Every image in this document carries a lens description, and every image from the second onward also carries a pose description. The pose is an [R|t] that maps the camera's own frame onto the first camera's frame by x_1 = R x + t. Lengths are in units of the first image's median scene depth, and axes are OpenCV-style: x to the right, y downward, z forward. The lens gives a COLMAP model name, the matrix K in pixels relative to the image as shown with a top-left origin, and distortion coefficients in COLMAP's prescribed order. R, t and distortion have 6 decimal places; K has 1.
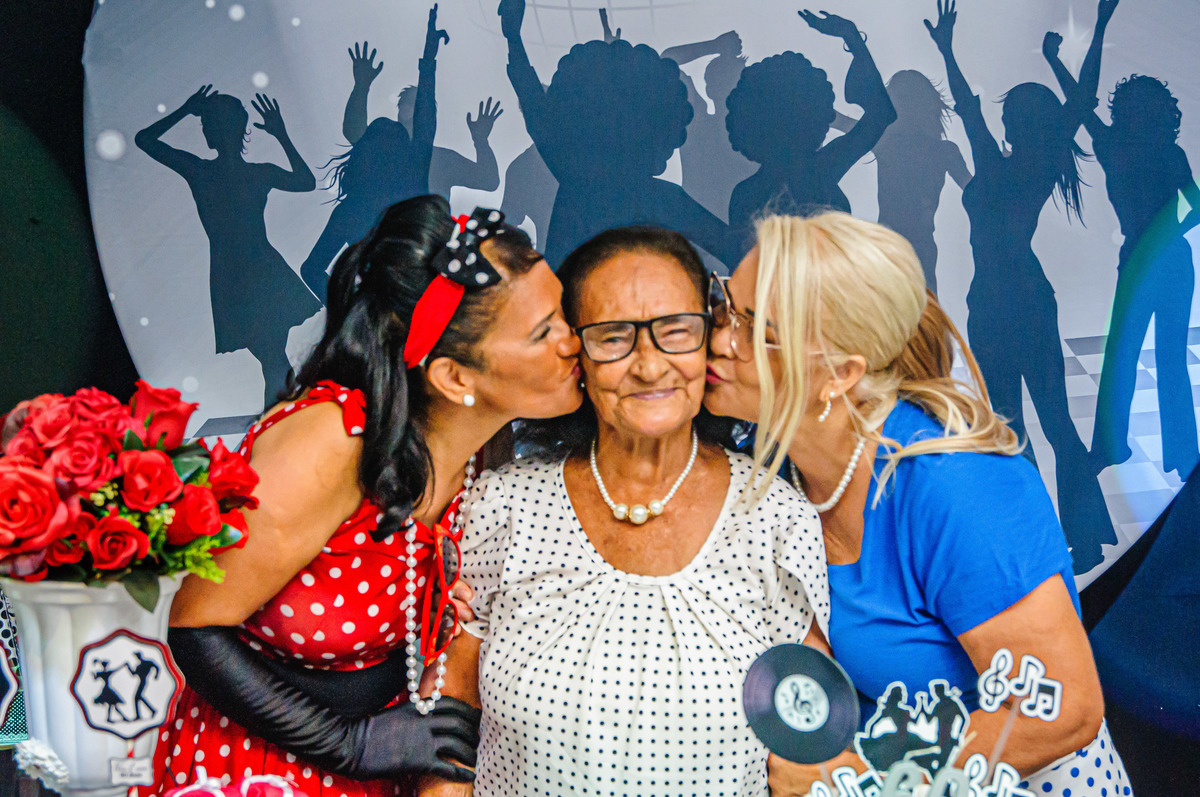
lens RADIAL K [[2481.2, 0, 601.3], [0, 2481.2, 393.8], [0, 0, 1]] dist [0.068125, 0.000000]
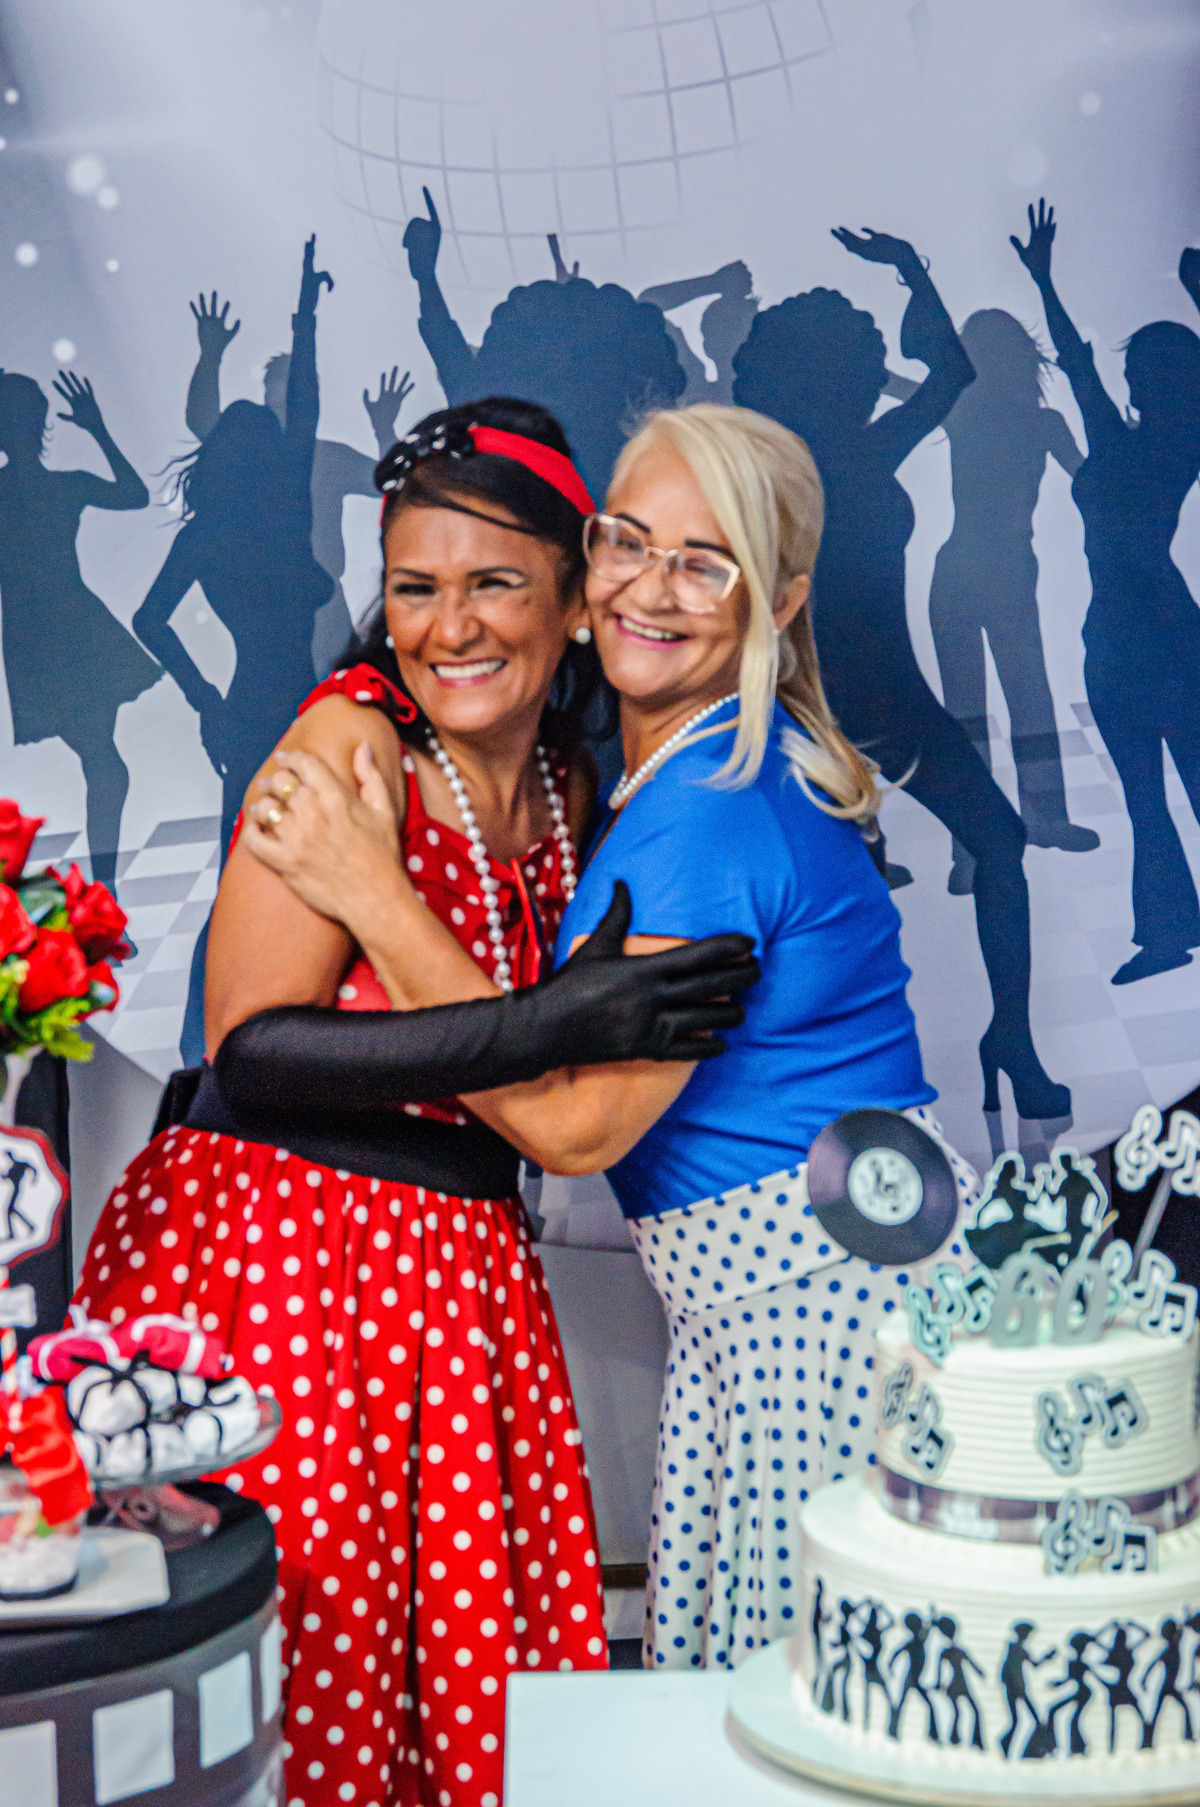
lens RADIAL K [[3960.6, 0, 597.1], [0, 3960.6, 909.2], [0, 0, 1]] dist [0.086007, 0.000000]
pose [[0.999108, -0.034468, 0.024379, -0.020654], [0.033638, 0.998867, 0.033666, -0.002285], [-0.025512, -0.032816, 0.999136, -0.124512]]
